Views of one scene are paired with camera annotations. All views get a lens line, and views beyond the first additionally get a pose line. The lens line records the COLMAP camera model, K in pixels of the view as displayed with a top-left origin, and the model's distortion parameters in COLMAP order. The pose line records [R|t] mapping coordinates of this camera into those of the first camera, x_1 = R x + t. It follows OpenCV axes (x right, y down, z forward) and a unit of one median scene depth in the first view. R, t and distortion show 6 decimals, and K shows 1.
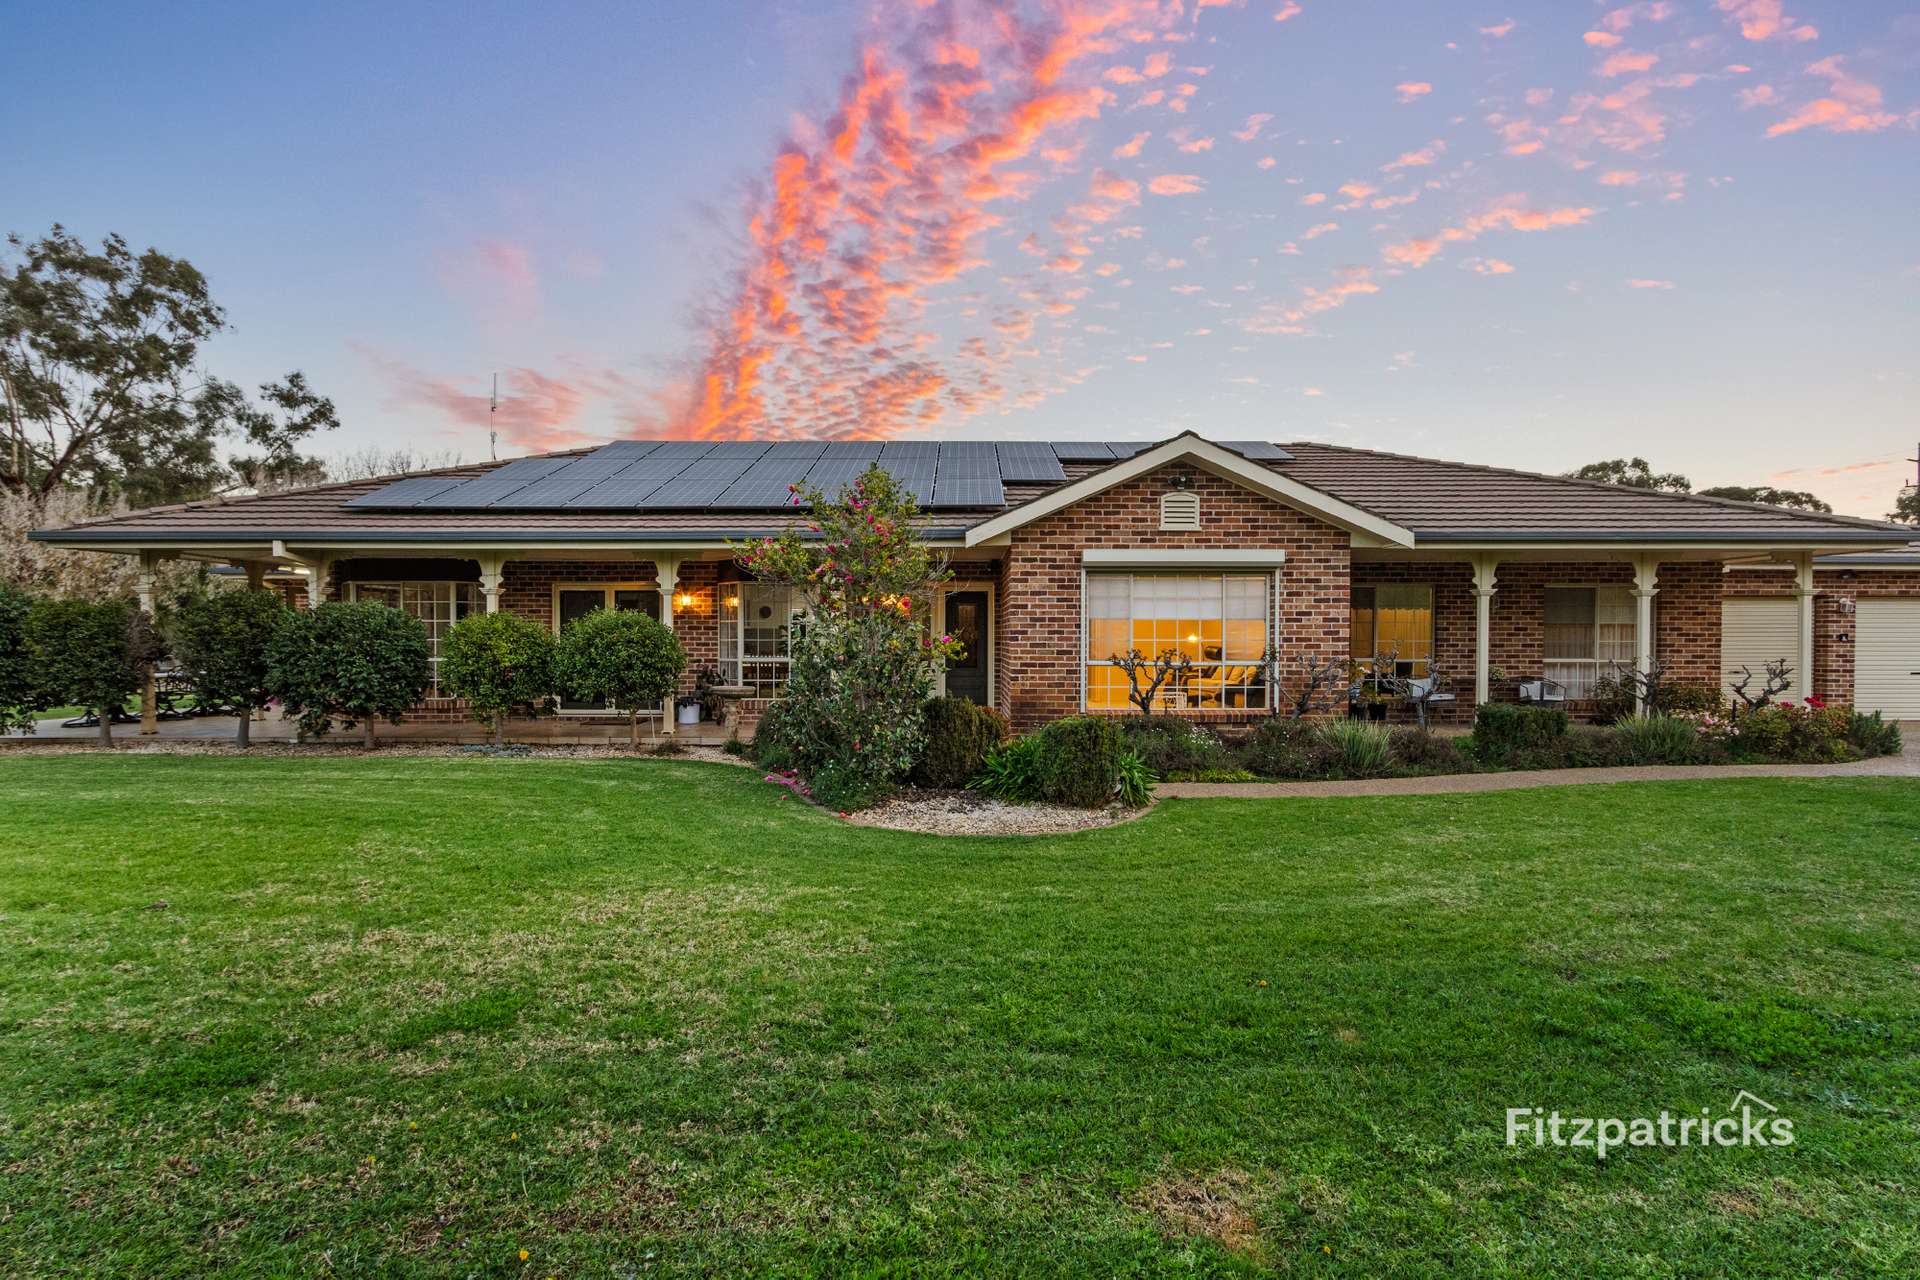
lens RADIAL K [[909.6, 0, 975.3], [0, 909.6, 660.8], [0, 0, 1]] dist [-0.001190, -0.001459]
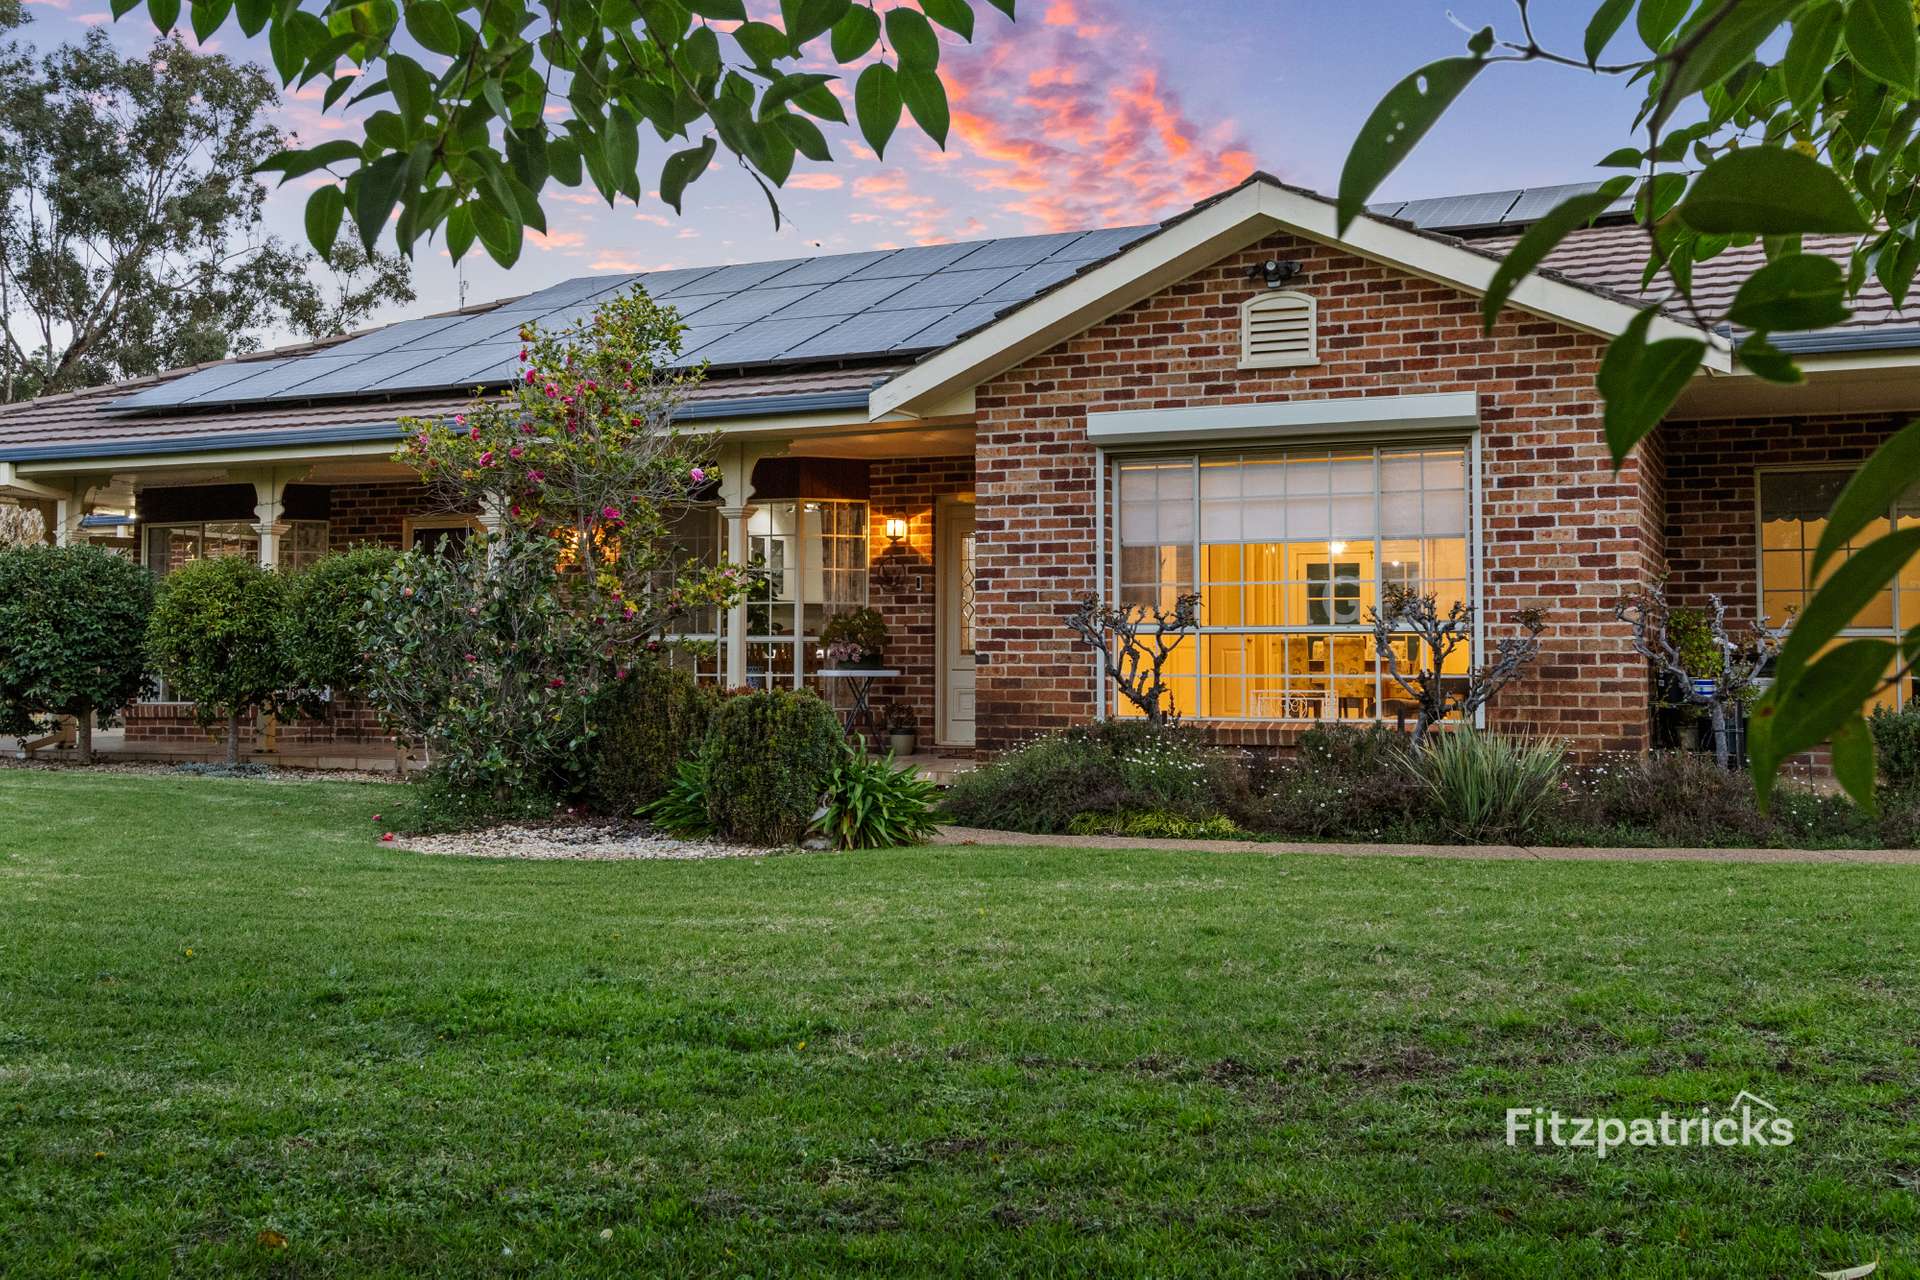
lens RADIAL K [[1970.0, 0, 960.8], [0, 1970.0, 577.7], [0, 0, 1]] dist [0.013030, 0.021847]
pose [[0.911746, -0.020004, -0.410268, 0.511751], [-0.009708, 0.997485, -0.070208, 0.053444], [0.410641, 0.067995, 0.909258, -0.066832]]
